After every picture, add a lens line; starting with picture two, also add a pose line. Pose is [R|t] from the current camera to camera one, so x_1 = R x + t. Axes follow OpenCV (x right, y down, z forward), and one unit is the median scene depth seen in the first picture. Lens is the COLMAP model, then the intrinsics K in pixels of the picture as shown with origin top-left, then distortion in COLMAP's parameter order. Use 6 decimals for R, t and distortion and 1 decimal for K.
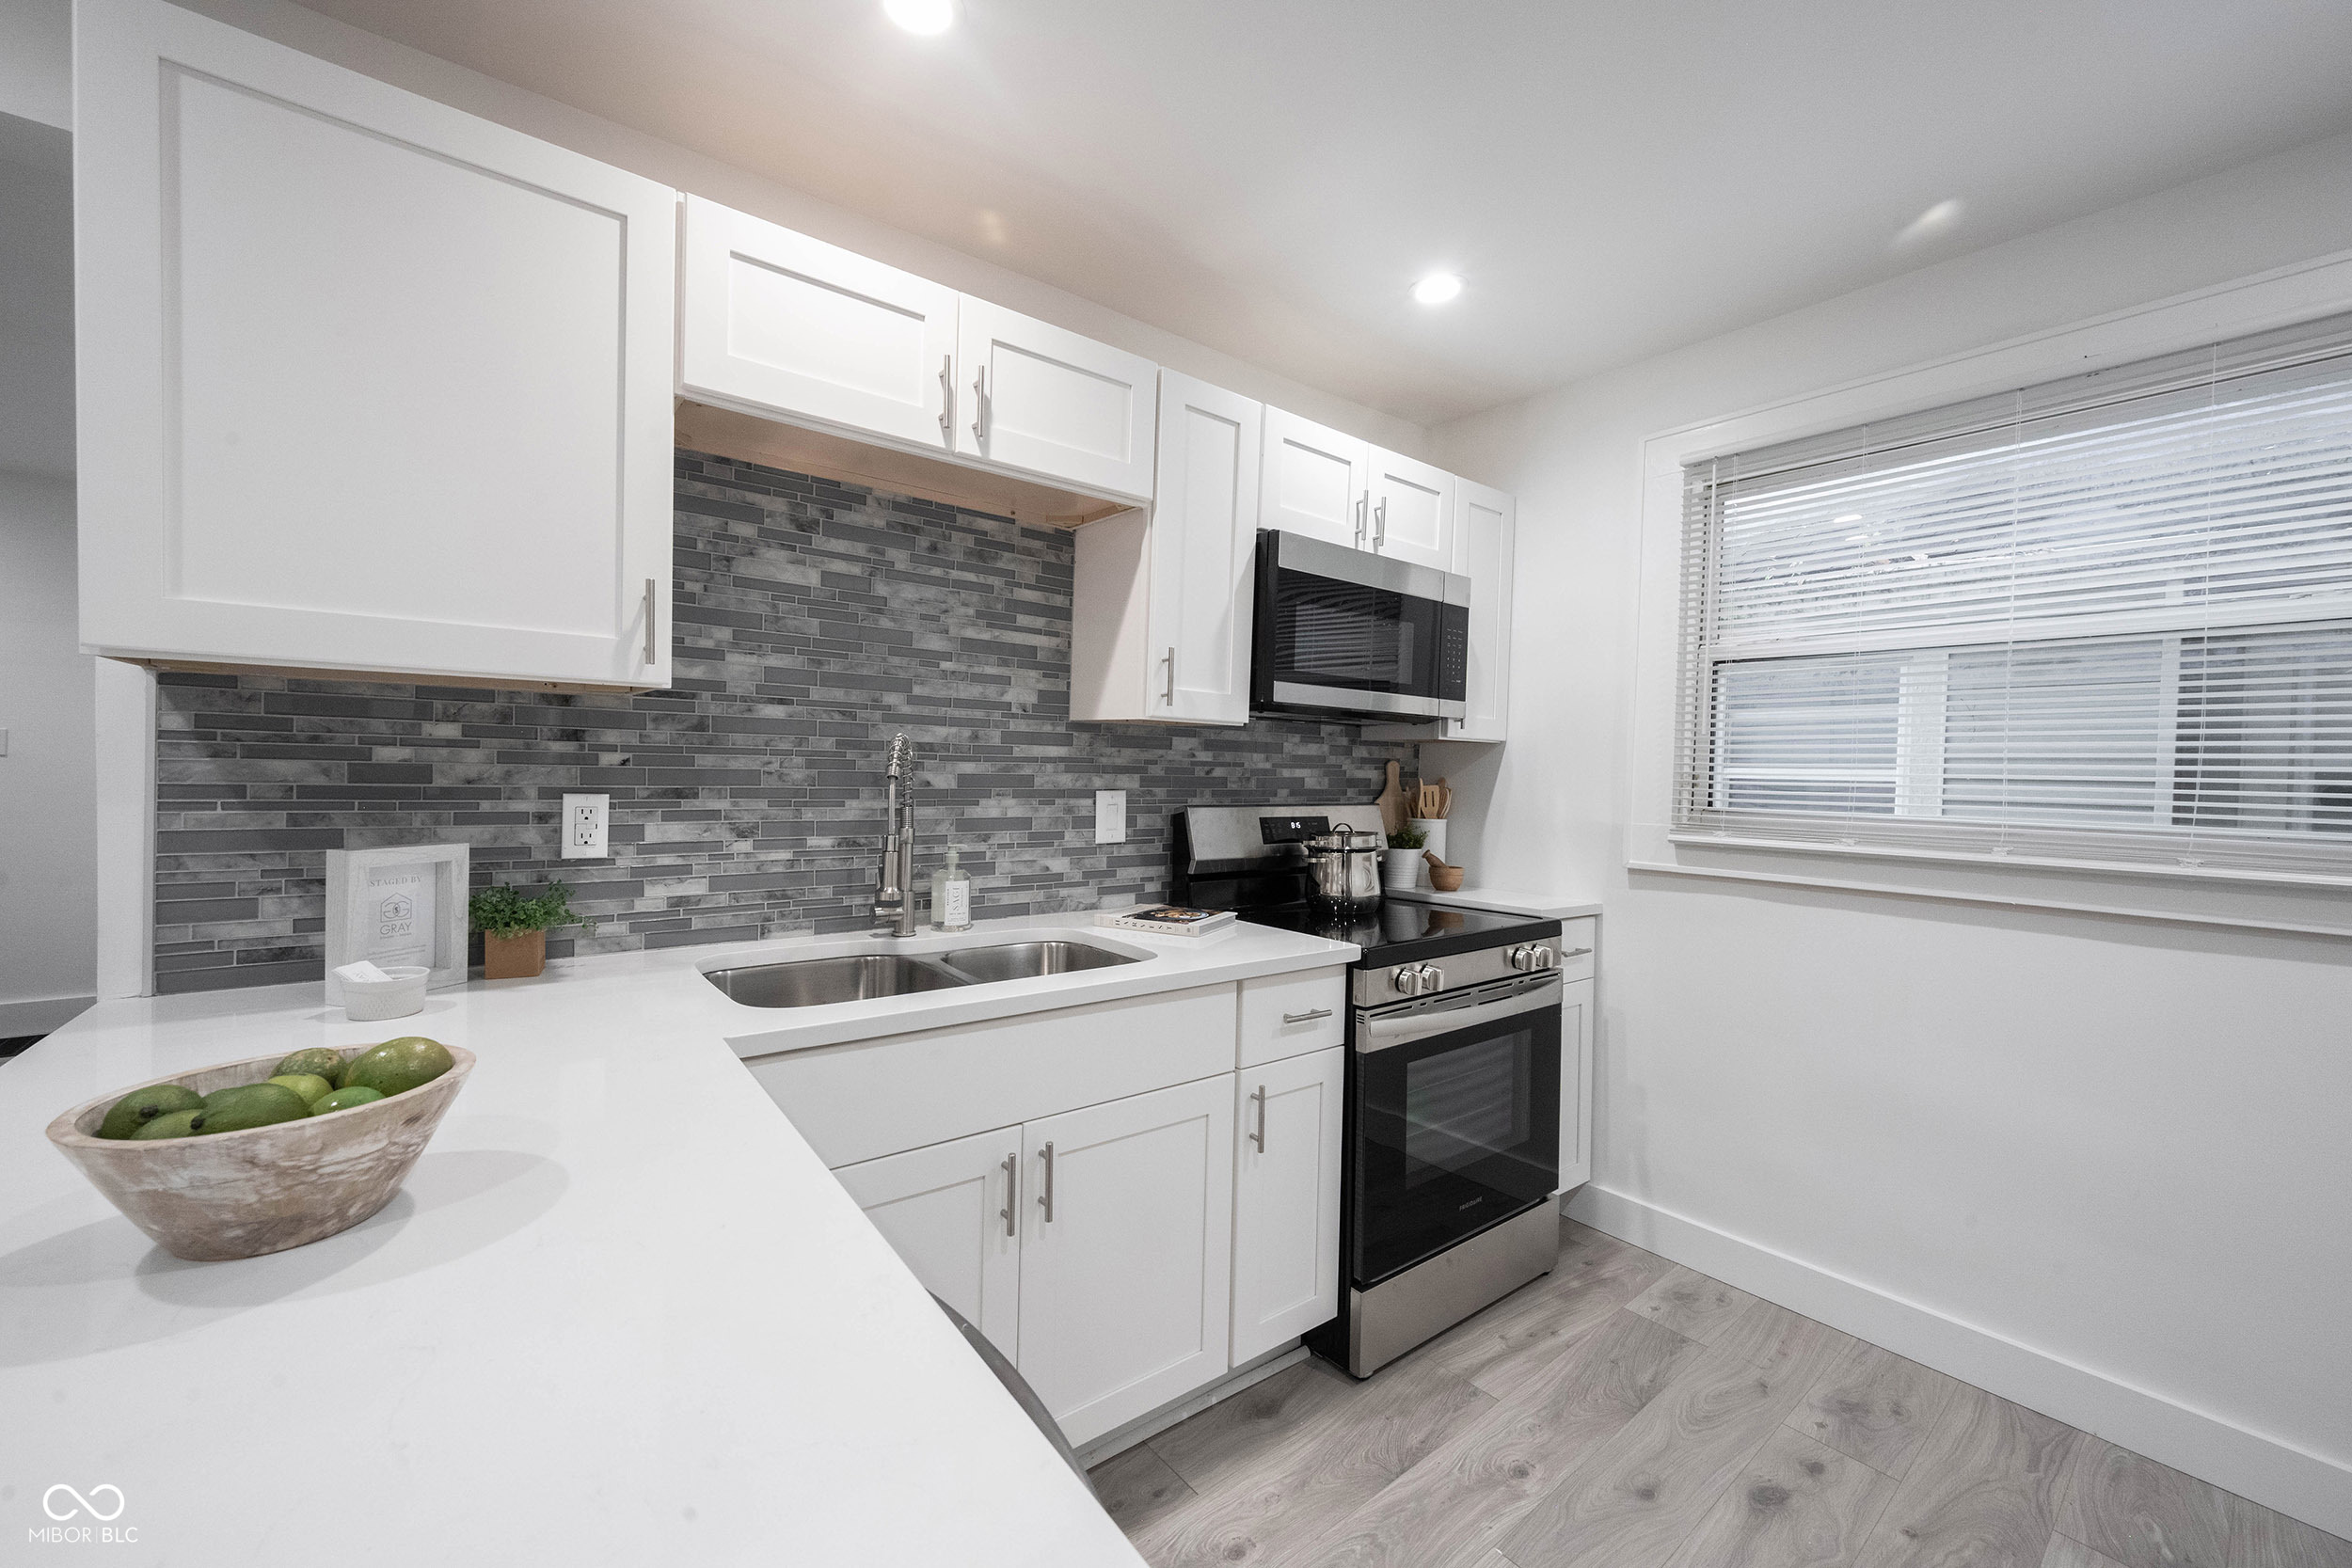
lens RADIAL K [[927.7, 0, 1172.1], [0, 927.7, 788.3], [0, 0, 1]] dist [0.000917, -0.000468]
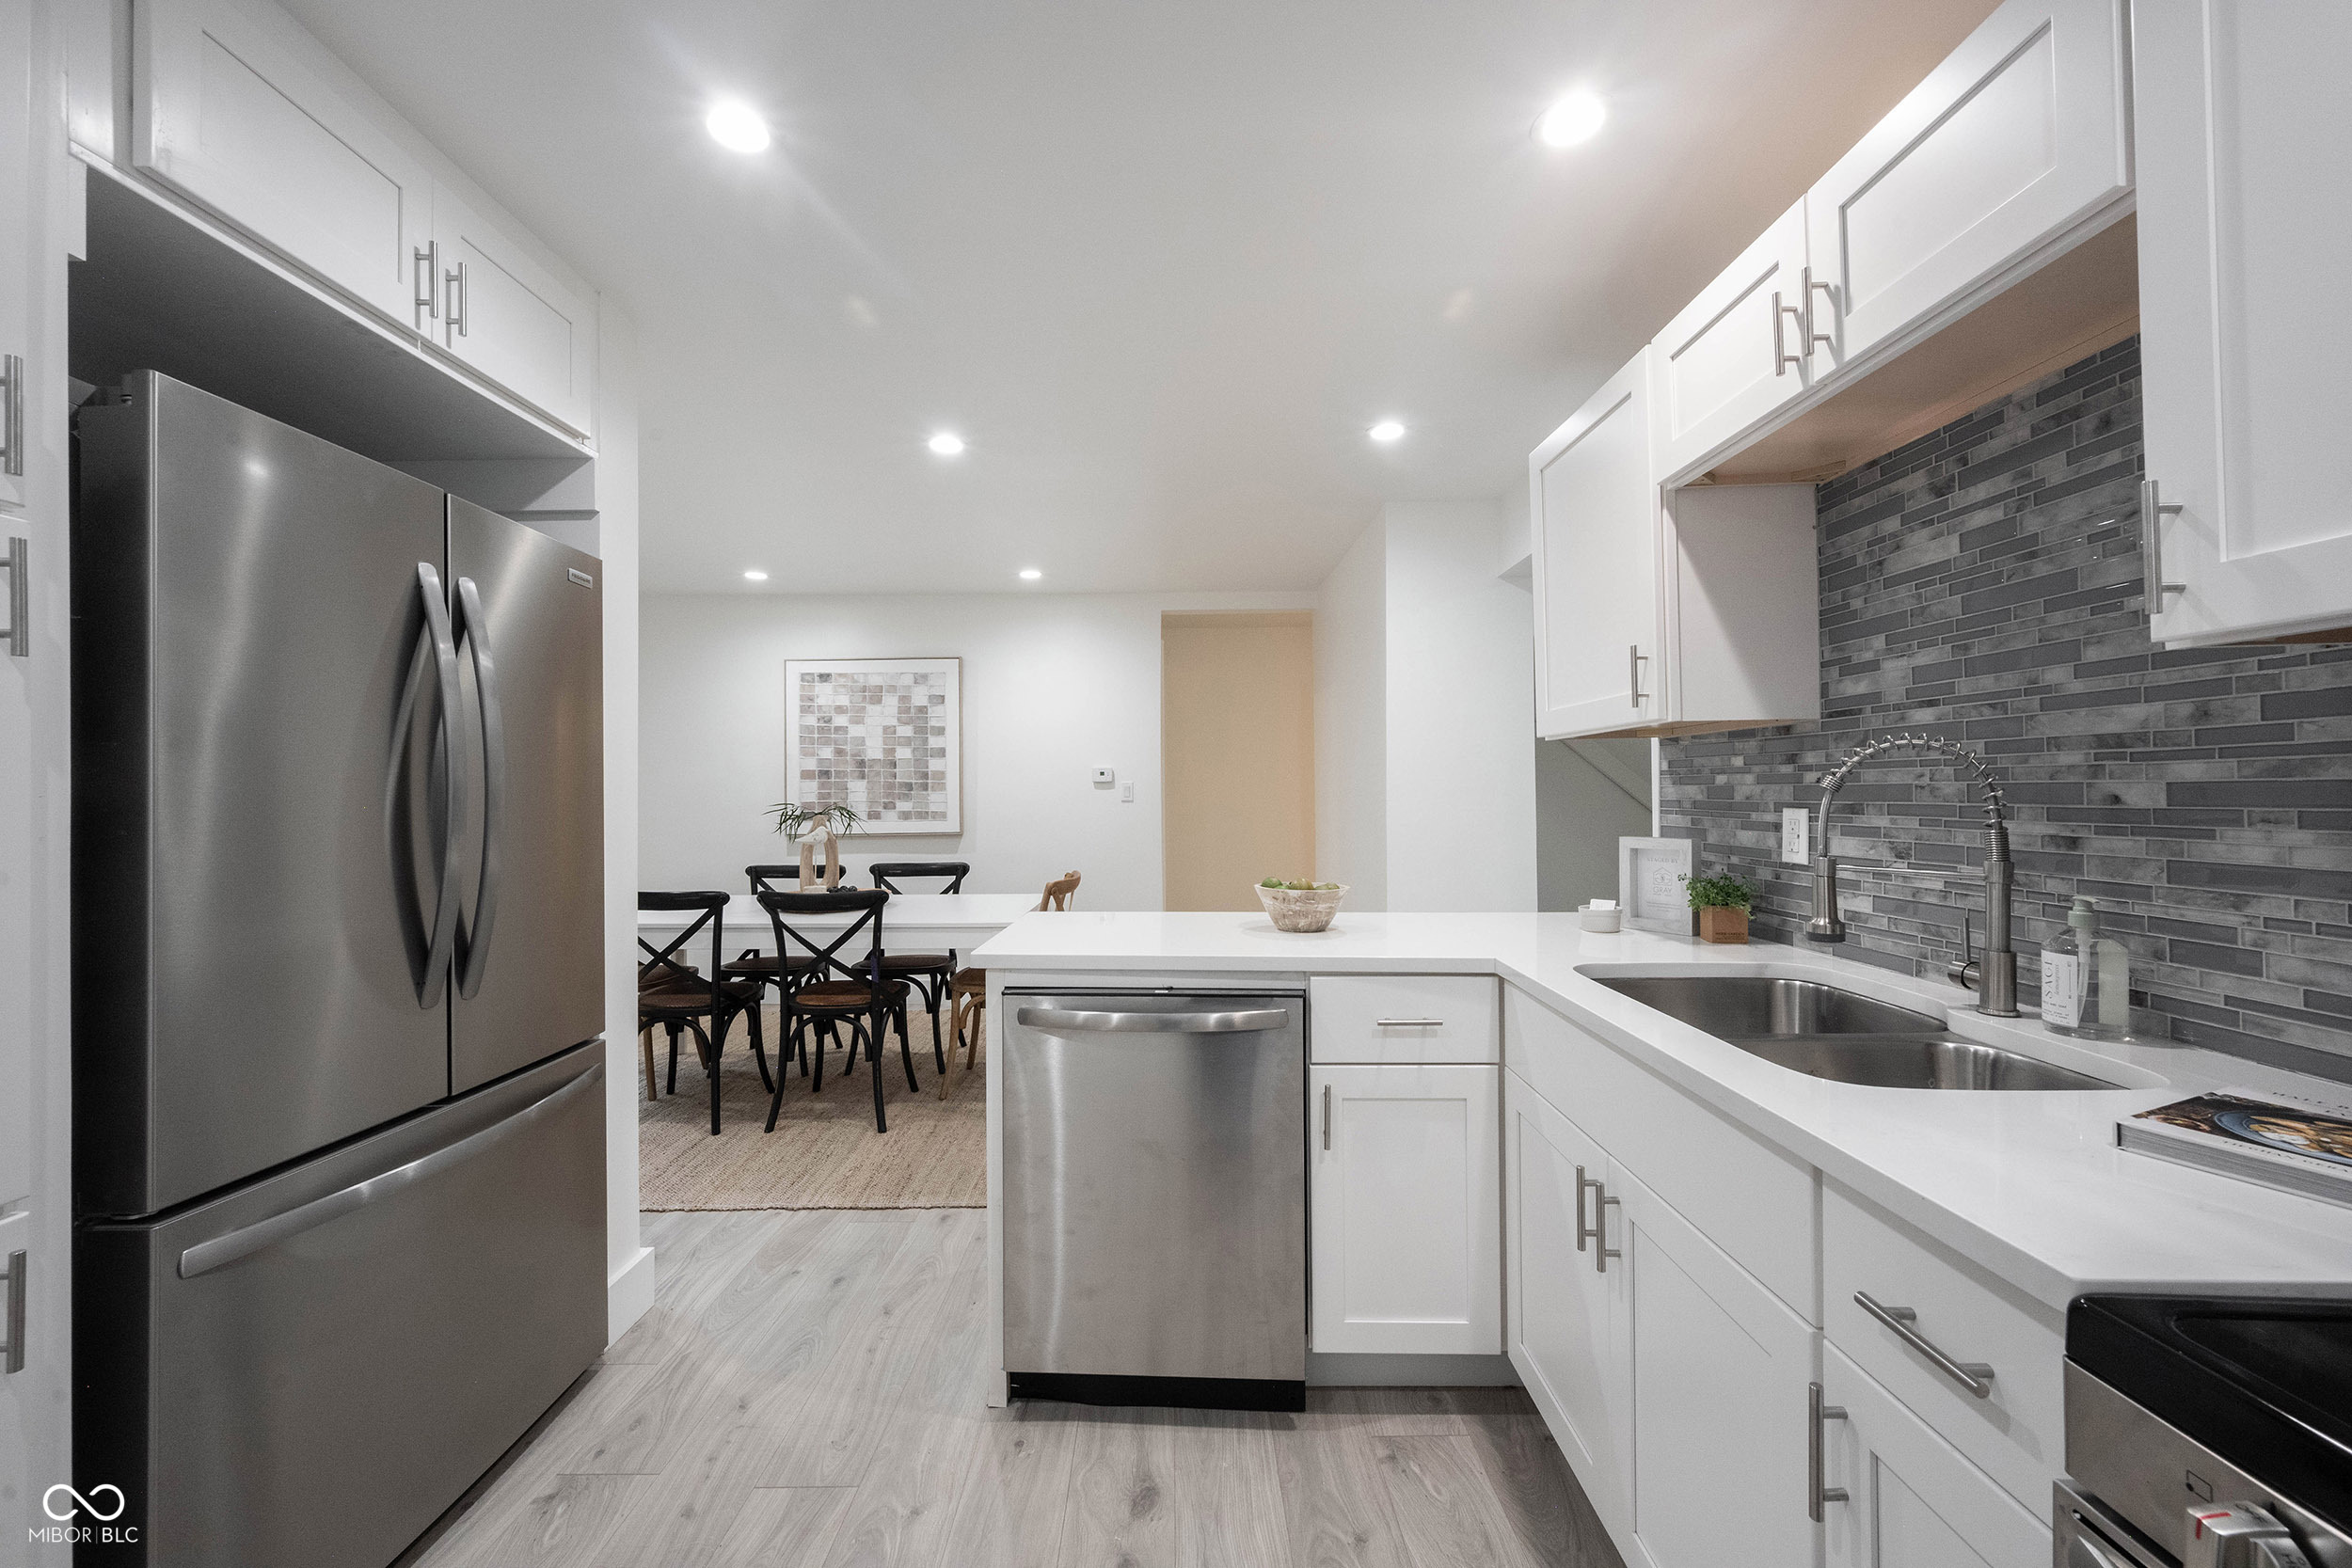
lens RADIAL K [[927.7, 0, 1167.2], [0, 927.7, 785.5], [0, 0, 1]] dist [0.000917, -0.000468]
pose [[-0.627841, -0.023989, -0.777972, 0.601333], [-0.023275, 0.999657, -0.012041, 0.007754], [0.777994, 0.010548, -0.628184, 0.870523]]
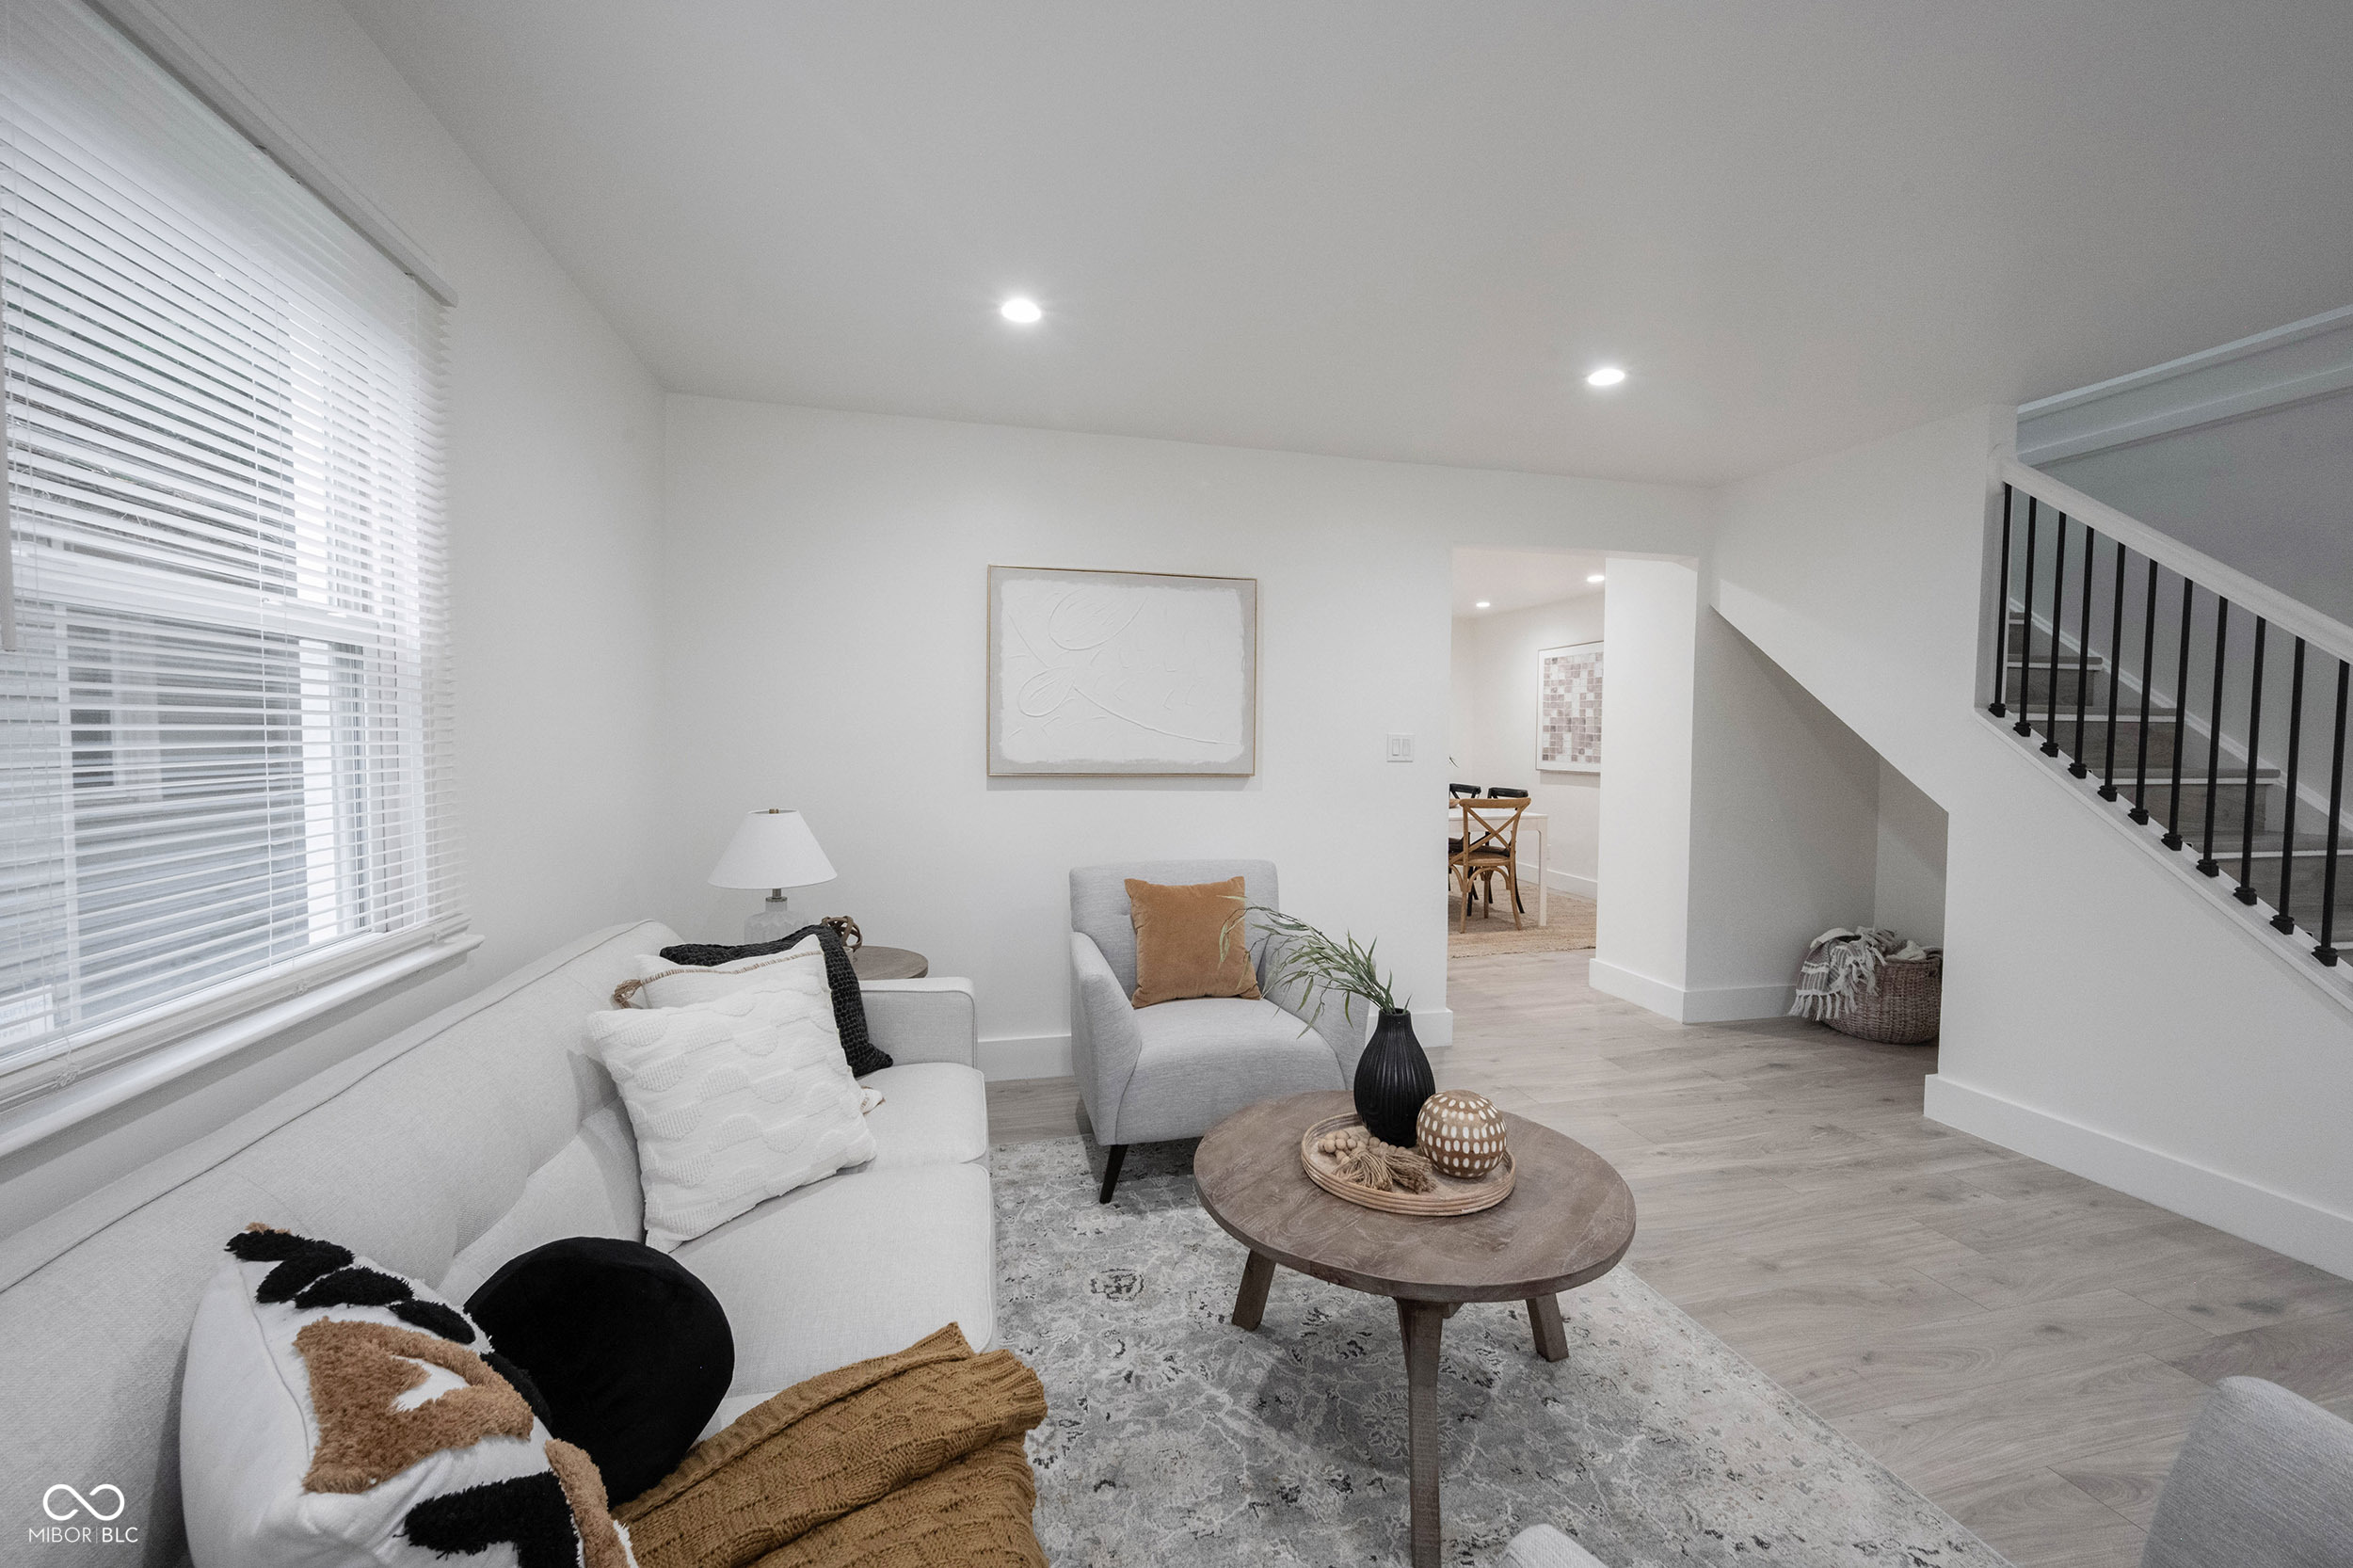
lens RADIAL K [[928.2, 0, 1193.2], [0, 928.2, 776.5], [0, 0, 1]] dist [0.000917, -0.000468]
pose [[-0.909632, -0.050130, 0.412379, -1.049673], [-0.022272, 0.997150, 0.072089, -0.077337], [-0.414818, 0.056390, -0.908156, 2.500167]]
